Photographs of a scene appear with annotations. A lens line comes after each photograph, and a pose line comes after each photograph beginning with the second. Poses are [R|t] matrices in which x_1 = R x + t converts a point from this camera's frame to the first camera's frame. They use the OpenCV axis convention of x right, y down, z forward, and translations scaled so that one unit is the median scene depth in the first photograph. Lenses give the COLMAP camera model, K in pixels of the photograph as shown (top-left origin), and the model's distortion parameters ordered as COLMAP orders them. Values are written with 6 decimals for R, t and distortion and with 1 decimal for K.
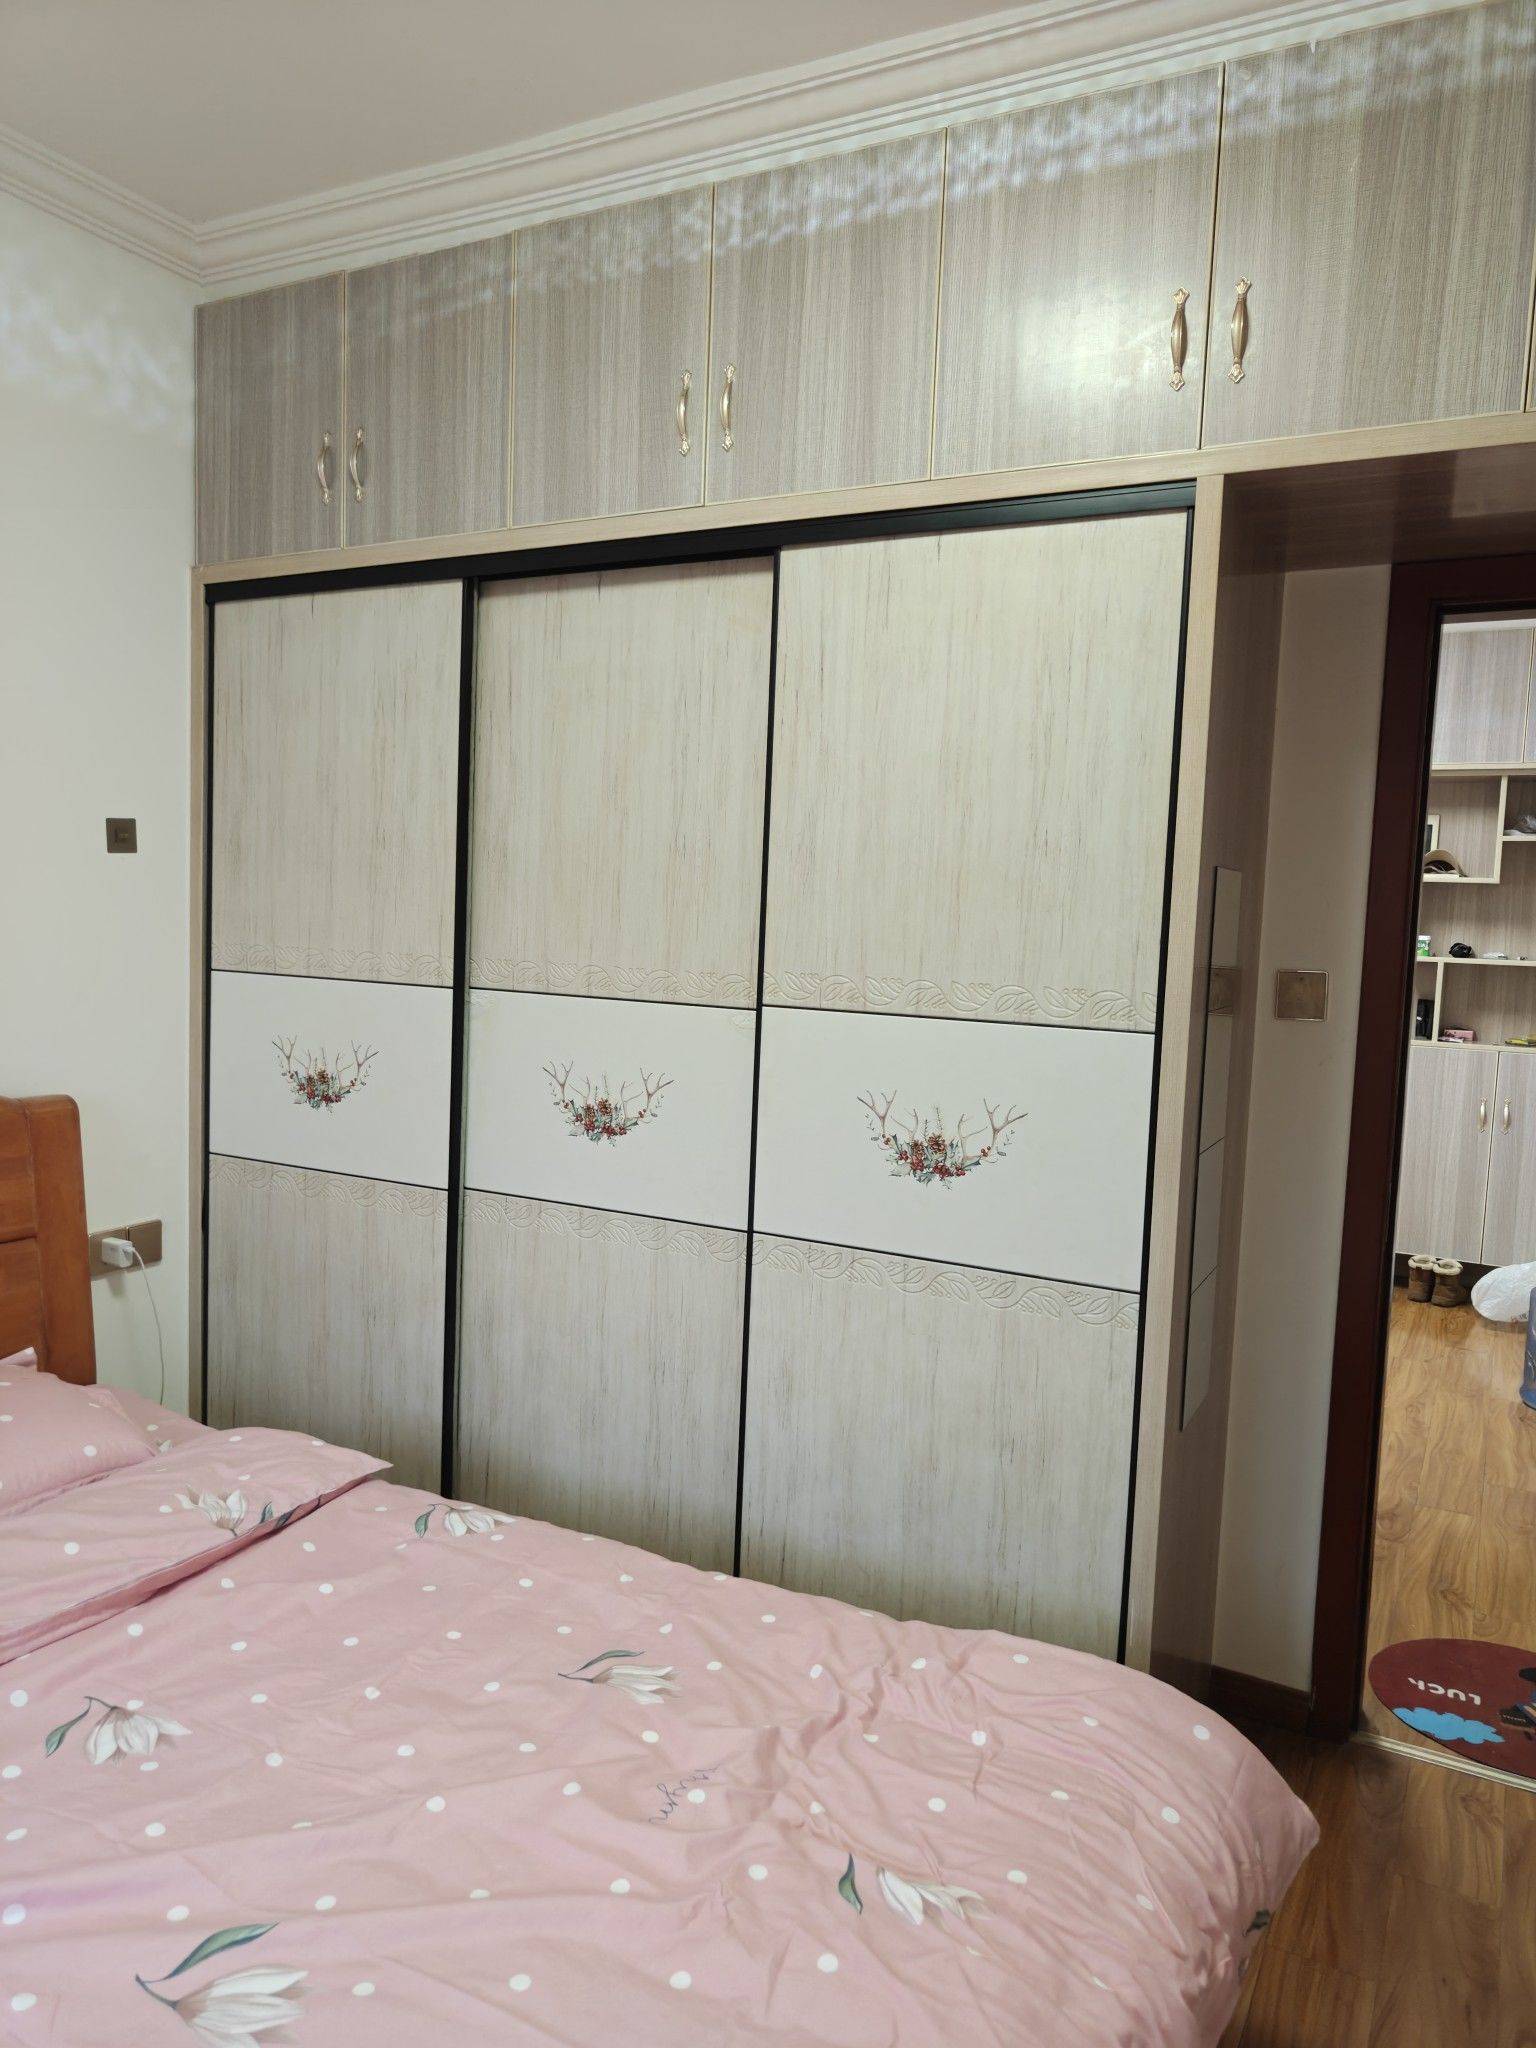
lens RADIAL K [[1434.2, 0, 762.6], [0, 1434.2, 1026.4], [0, 0, 1]] dist [0.001183, 0.005228]
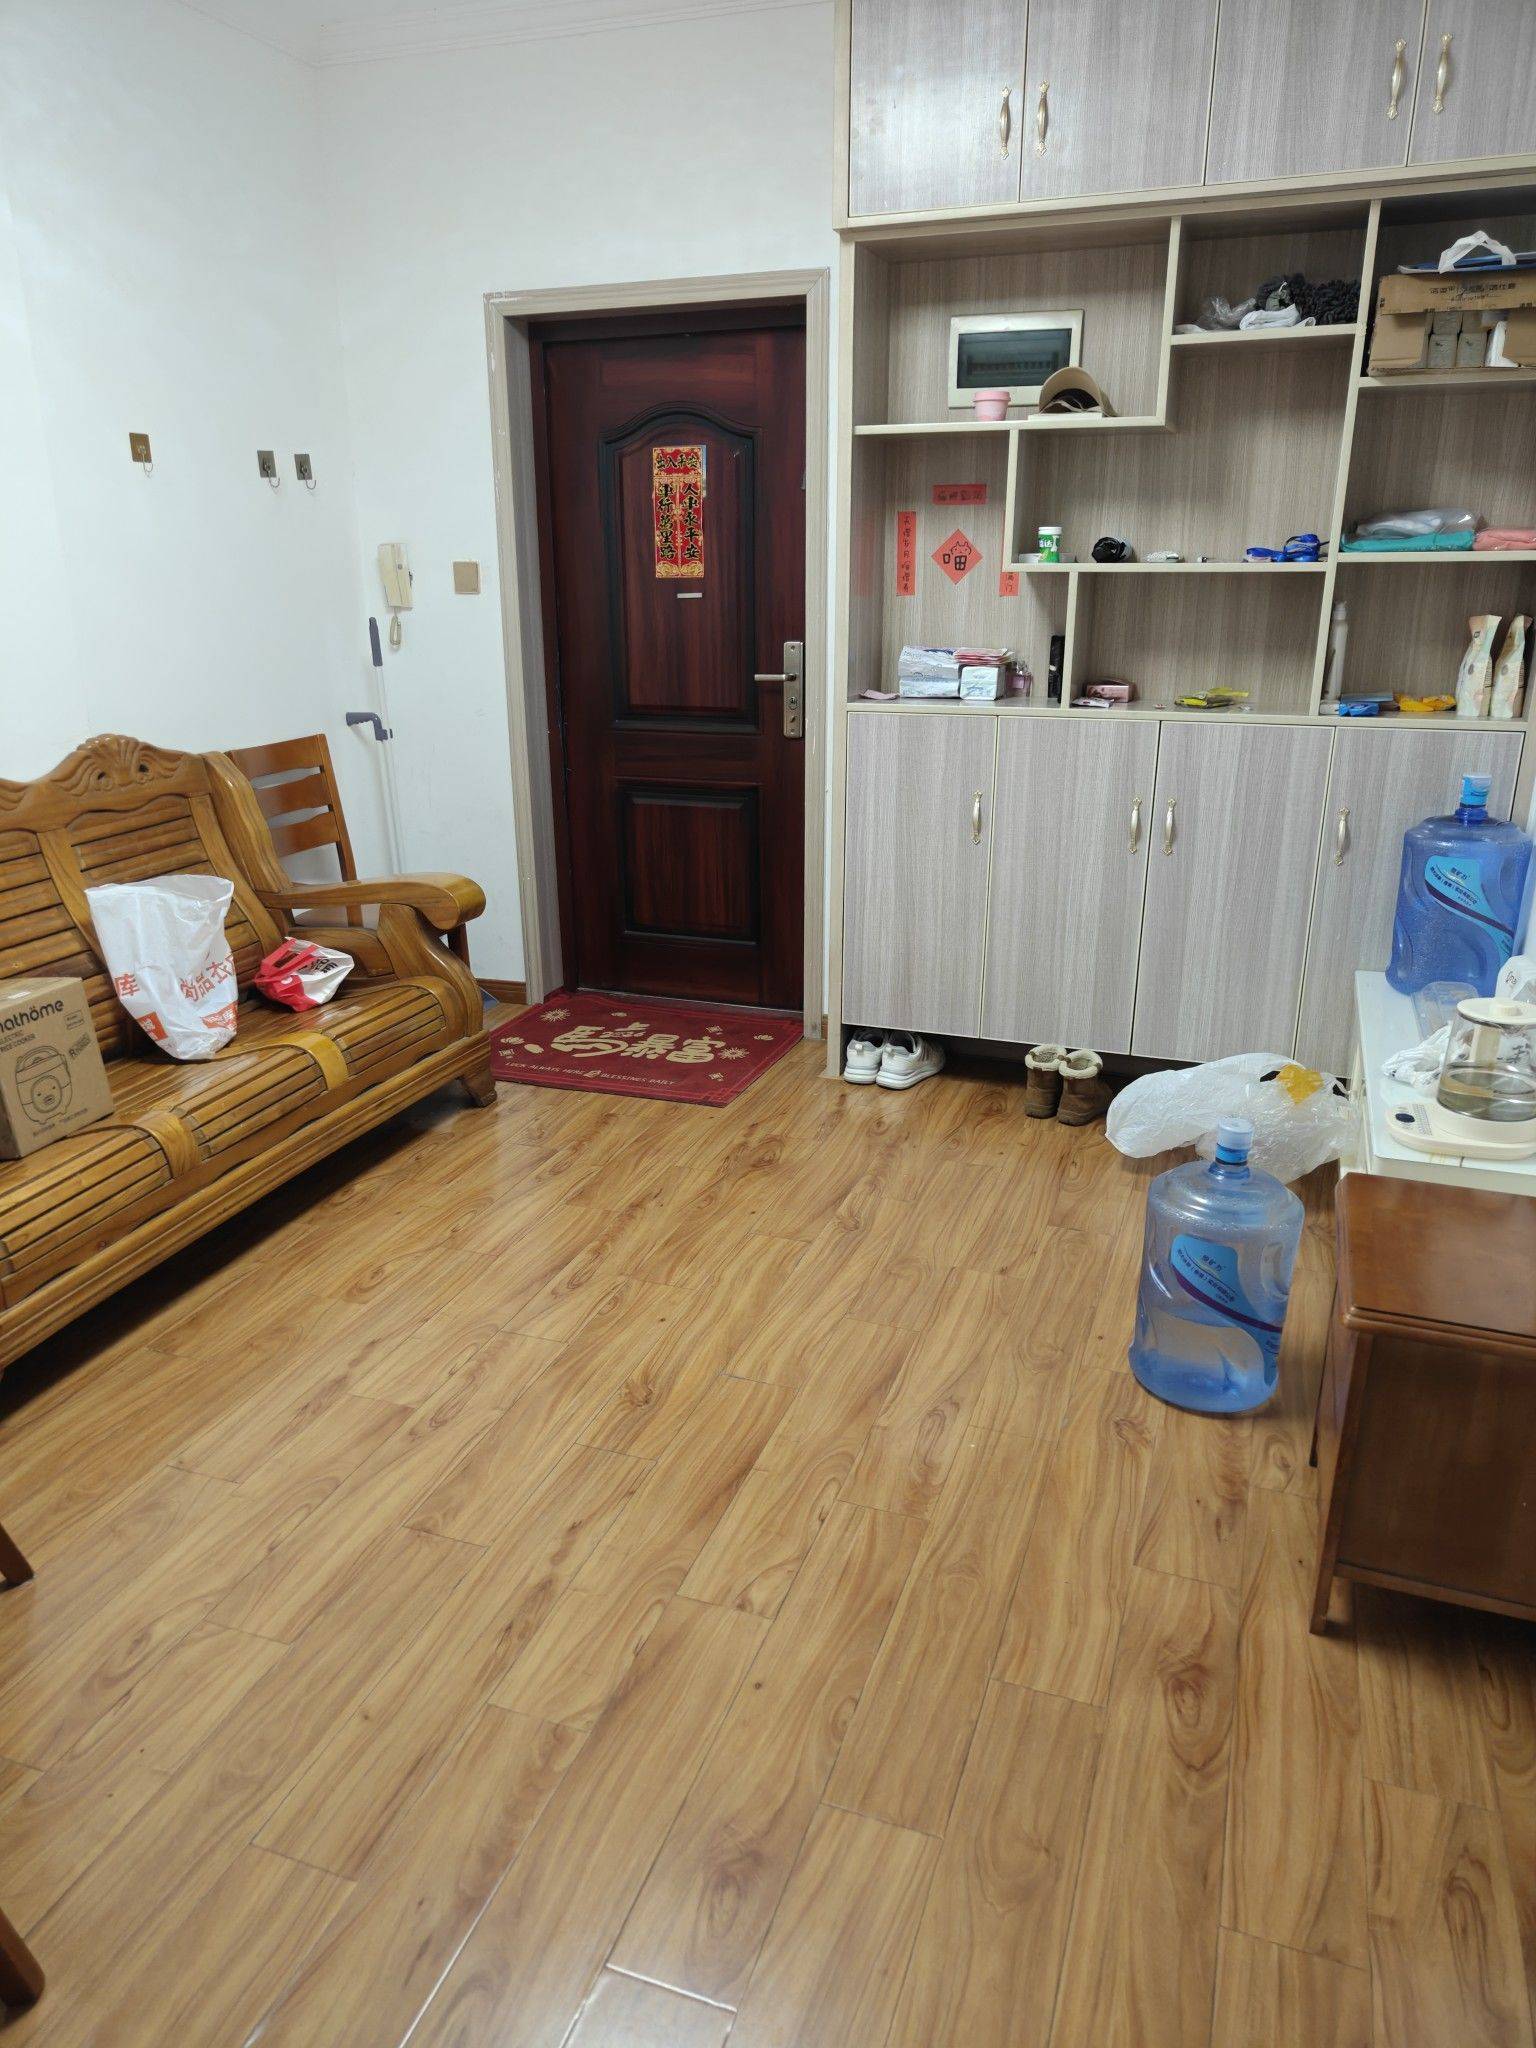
lens RADIAL K [[1434.2, 0, 769.7], [0, 1434.2, 1030.1], [0, 0, 1]] dist [0.001183, 0.005228]
pose [[0.988777, -0.084100, 0.123476, 0.259280], [0.051081, 0.967005, 0.249582, -0.016117], [-0.140392, -0.240474, 0.960449, 0.400430]]
